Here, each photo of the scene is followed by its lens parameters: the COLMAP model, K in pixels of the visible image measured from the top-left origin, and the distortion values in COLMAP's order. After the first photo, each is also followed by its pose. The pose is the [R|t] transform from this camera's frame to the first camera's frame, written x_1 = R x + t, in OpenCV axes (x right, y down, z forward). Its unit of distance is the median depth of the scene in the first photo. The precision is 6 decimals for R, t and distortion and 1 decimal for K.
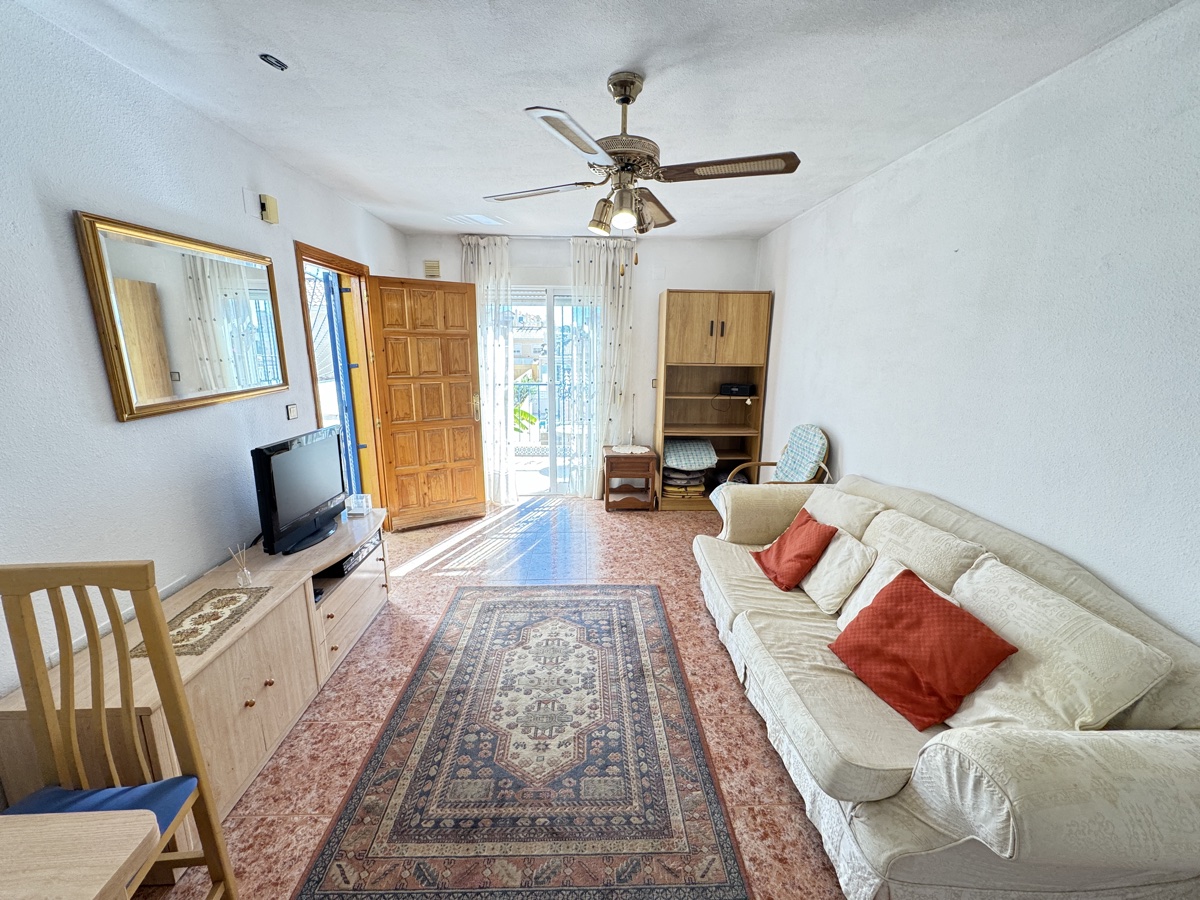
lens RADIAL K [[478.7, 0, 599.6], [0, 478.7, 452.0], [0, 0, 1]] dist [-0.000675, 0.000412]
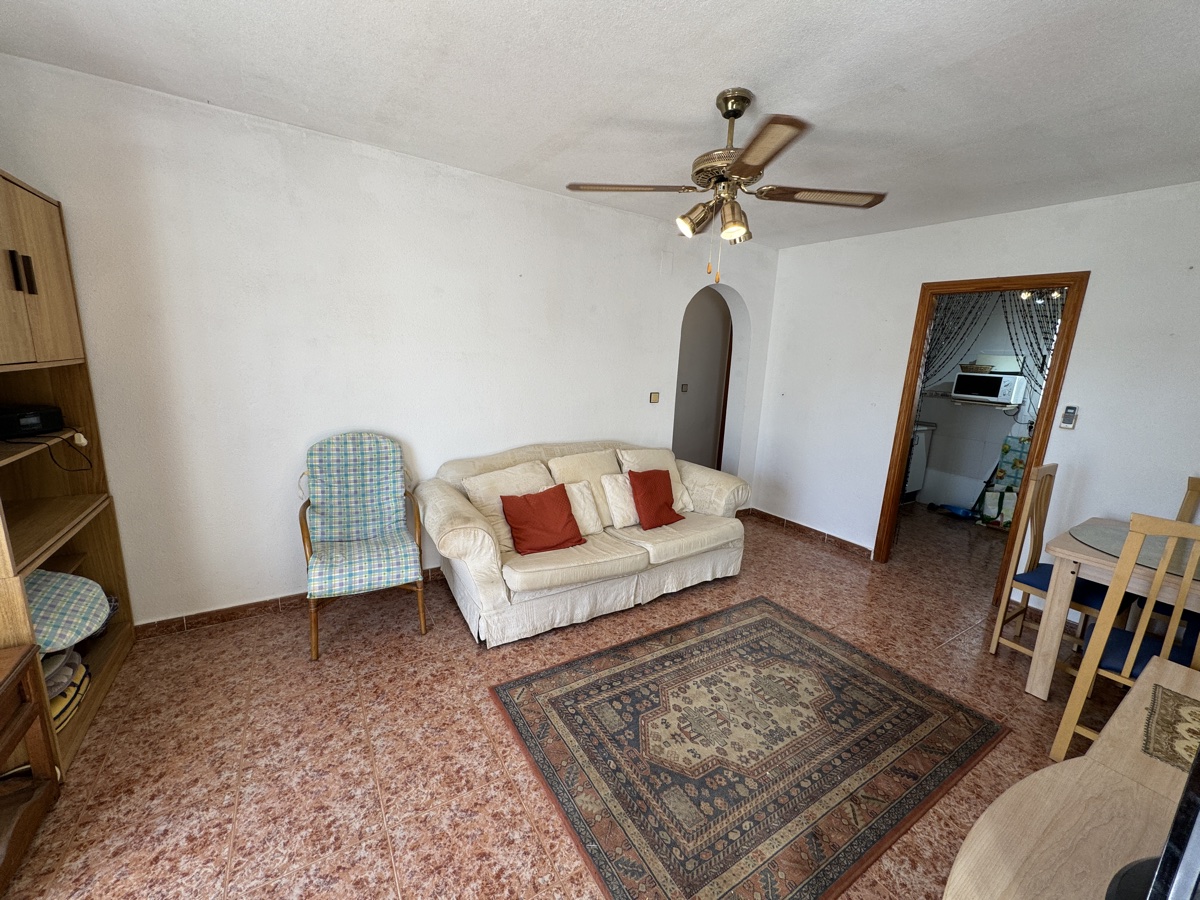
lens RADIAL K [[478.7, 0, 600.0], [0, 478.7, 450.4], [0, 0, 1]] dist [-0.000675, 0.000412]
pose [[-0.502505, -0.203523, 0.840278, -0.645056], [0.139889, 0.939952, 0.311322, -0.324385], [-0.853182, 0.273986, -0.443860, 1.489854]]
